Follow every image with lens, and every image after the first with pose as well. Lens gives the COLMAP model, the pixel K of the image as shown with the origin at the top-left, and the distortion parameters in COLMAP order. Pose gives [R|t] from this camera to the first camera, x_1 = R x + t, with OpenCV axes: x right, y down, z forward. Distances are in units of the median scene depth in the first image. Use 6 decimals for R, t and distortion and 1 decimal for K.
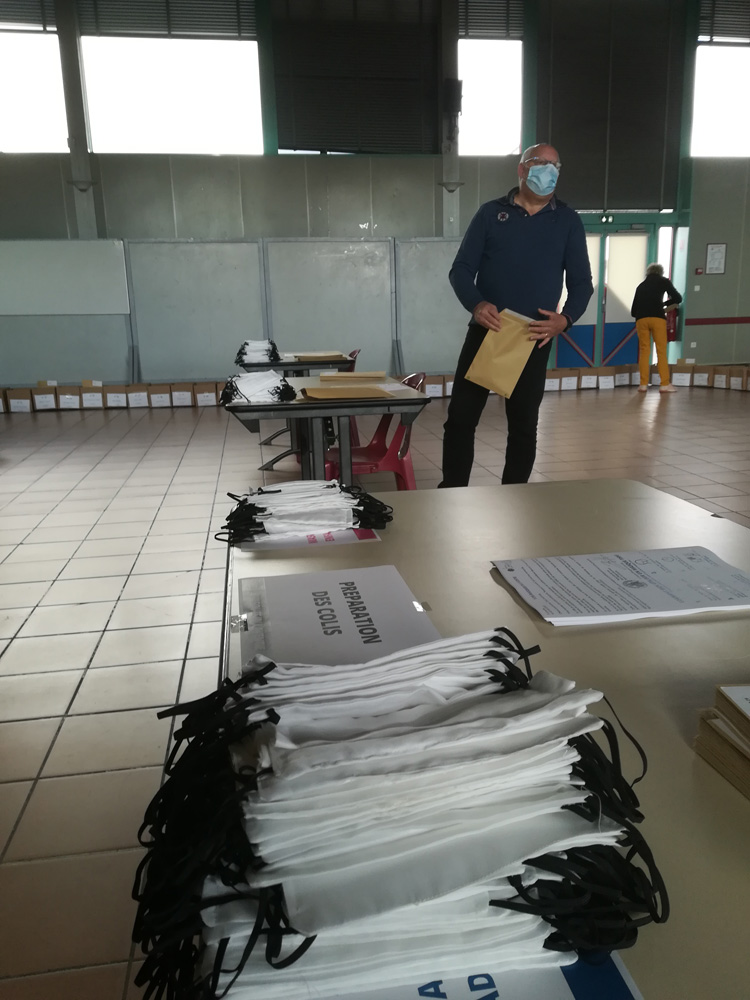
lens RADIAL K [[811.8, 0, 374.1], [0, 811.8, 498.2], [0, 0, 1]] dist [0.083058, -0.116294]
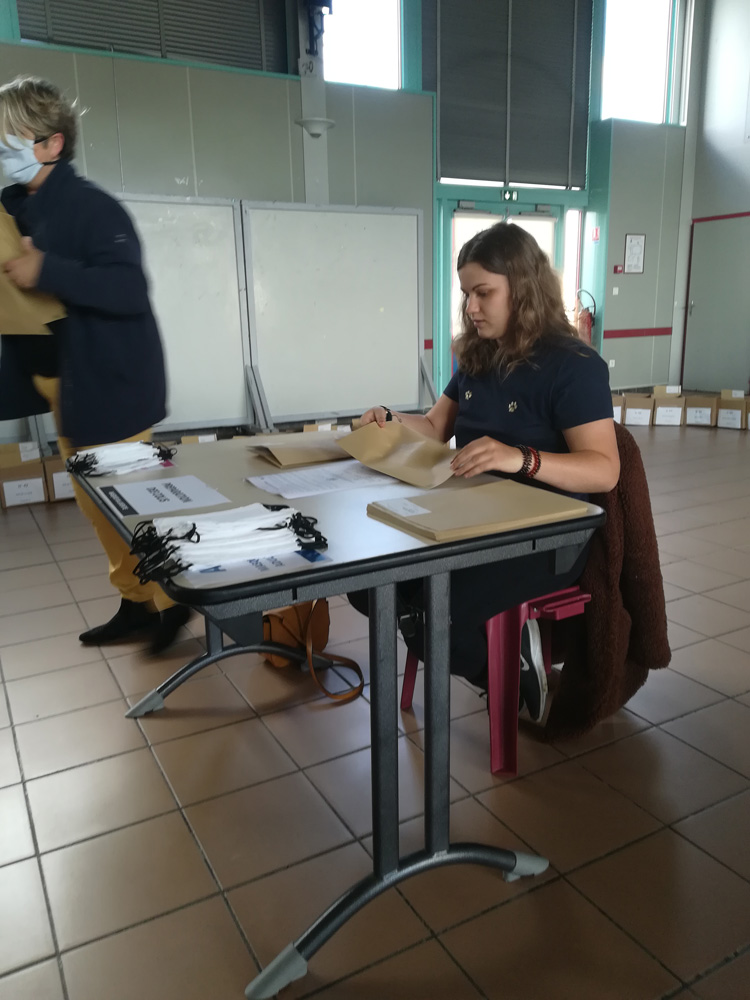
lens RADIAL K [[768.8, 0, 374.0], [0, 768.8, 499.7], [0, 0, 1]] dist [0.039287, -0.044899]
pose [[0.946042, -0.075232, 0.315189, -0.077865], [0.073297, 0.997148, 0.018005, -0.094916], [-0.315644, 0.006069, 0.948858, 0.407915]]
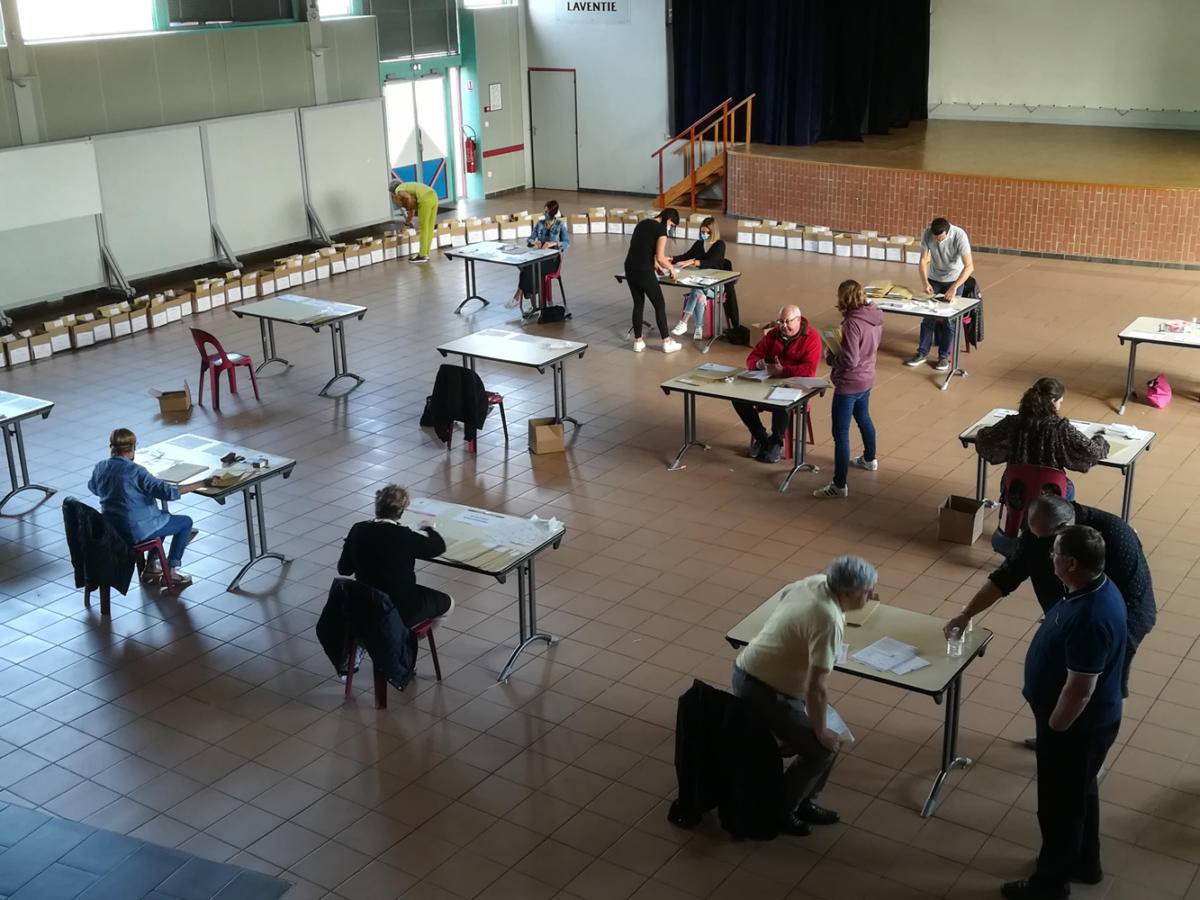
lens RADIAL K [[1448.1, 0, 604.5], [0, 1448.1, 454.4], [0, 0, 1]] dist [0.110550, -0.296003]
pose [[0.700812, -0.231725, 0.674660, -1.040610], [0.164348, 0.972775, 0.163399, -0.122762], [-0.694156, -0.003633, 0.719816, -0.613250]]
